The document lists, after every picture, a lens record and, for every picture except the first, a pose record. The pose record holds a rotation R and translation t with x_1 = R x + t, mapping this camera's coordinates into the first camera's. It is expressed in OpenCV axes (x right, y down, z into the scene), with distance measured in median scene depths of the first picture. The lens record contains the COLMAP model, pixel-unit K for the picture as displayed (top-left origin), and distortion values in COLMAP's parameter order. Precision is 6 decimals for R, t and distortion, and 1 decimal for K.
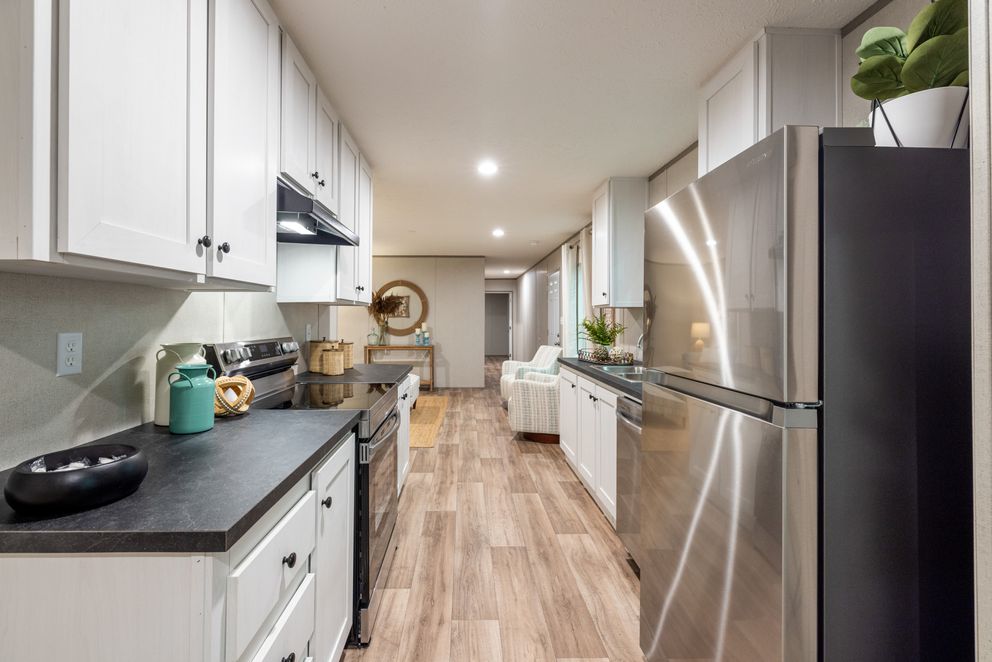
lens RADIAL K [[420.3, 0, 482.4], [0, 420.3, 317.6], [0, 0, 1]] dist [-0.000150, -0.000083]
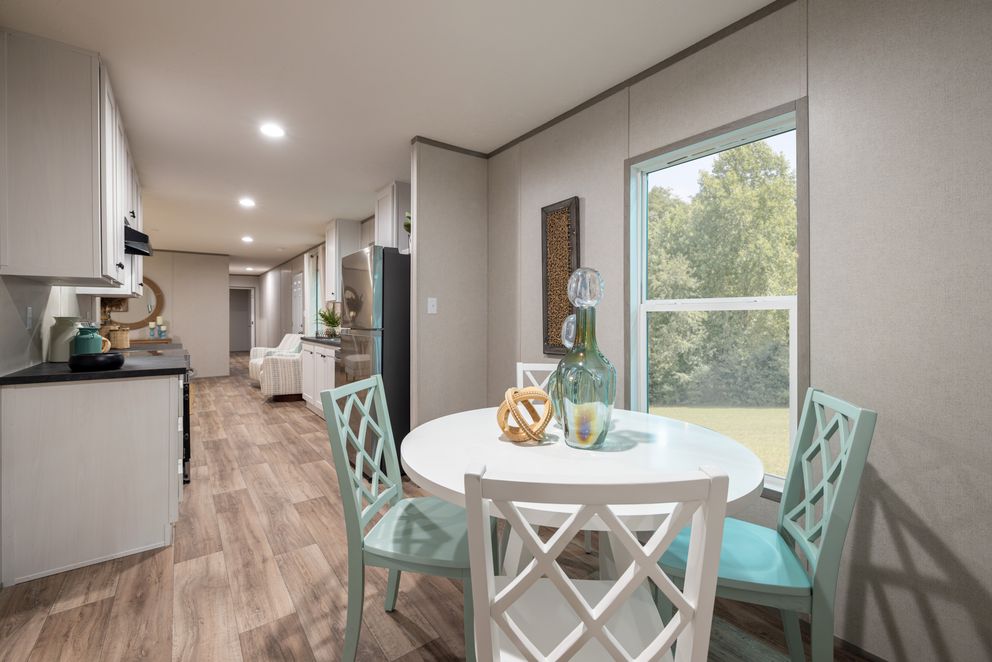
lens RADIAL K [[420.3, 0, 482.4], [0, 420.3, 317.6], [0, 0, 1]] dist [-0.000150, -0.000083]
pose [[0.835195, -0.004413, 0.549936, -0.064324], [0.001783, 0.999984, 0.005316, 0.016194], [-0.549951, -0.003459, 0.835190, -0.379374]]
